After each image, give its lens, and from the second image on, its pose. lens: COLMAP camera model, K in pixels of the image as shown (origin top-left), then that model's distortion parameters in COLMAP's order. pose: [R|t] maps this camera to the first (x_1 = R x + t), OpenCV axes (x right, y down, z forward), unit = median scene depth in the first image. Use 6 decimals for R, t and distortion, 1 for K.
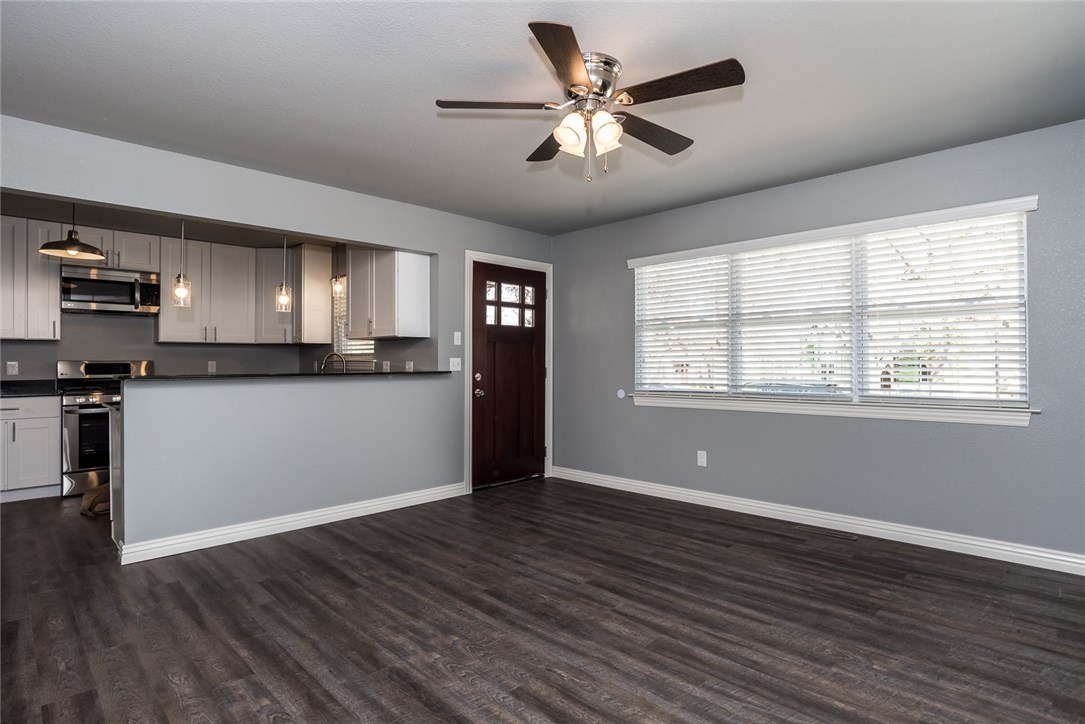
lens RADIAL K [[549.5, 0, 551.6], [0, 549.5, 359.7], [0, 0, 1]] dist [-0.044202, 0.012312]
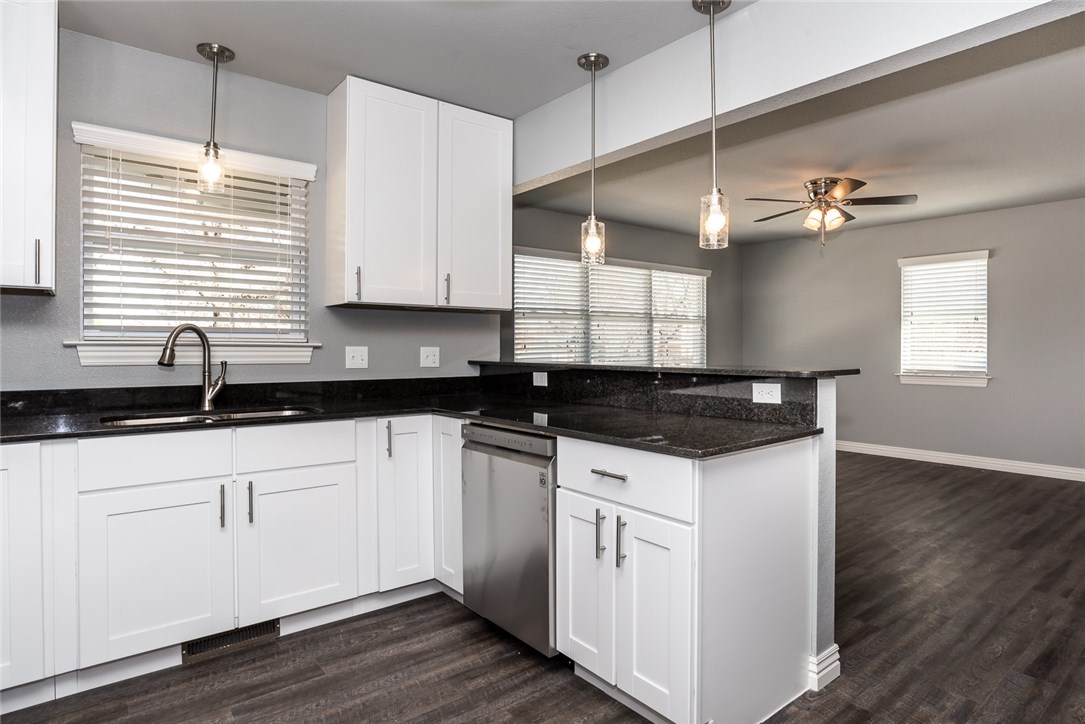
lens RADIAL K [[600.9, 0, 597.9], [0, 600.9, 352.6], [0, 0, 1]] dist [-0.032206, 0.003488]
pose [[0.083636, -0.005818, 0.996479, -1.422490], [-0.005206, 0.999967, 0.006275, 0.008704], [-0.996483, -0.005712, 0.083603, 1.152540]]
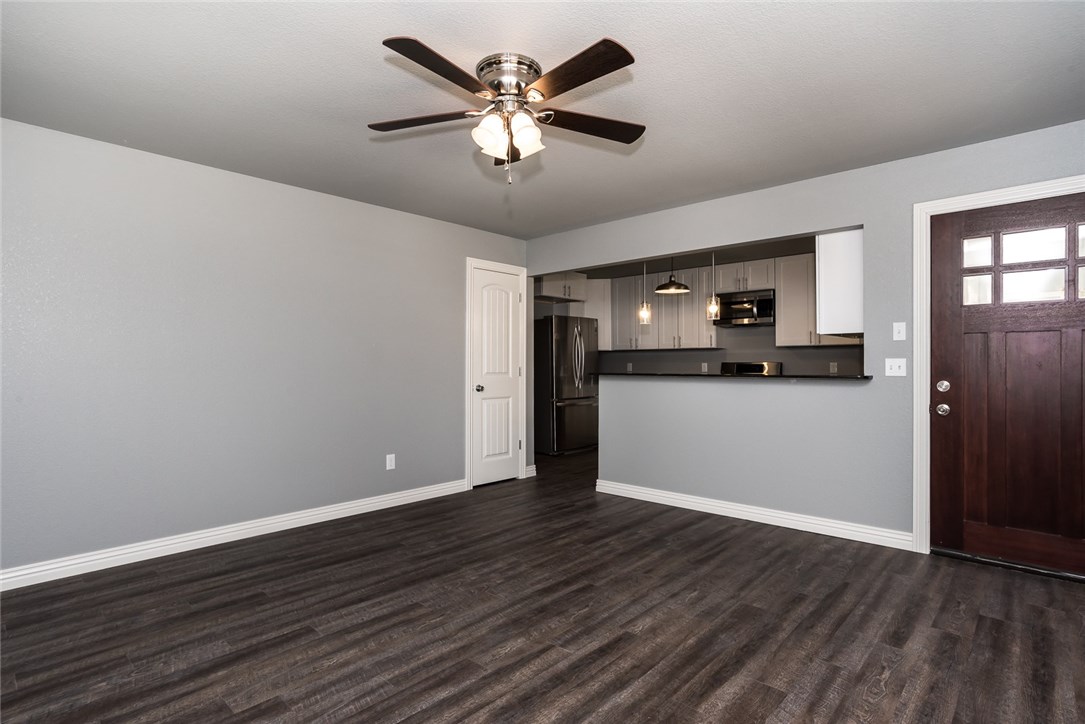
lens RADIAL K [[549.5, 0, 548.9], [0, 549.5, 363.5], [0, 0, 1]] dist [-0.044202, 0.012312]
pose [[0.033217, 0.001416, -0.999447, 0.782488], [0.006152, 0.999980, 0.001621, -0.000468], [0.999429, -0.006203, 0.033208, 0.760965]]
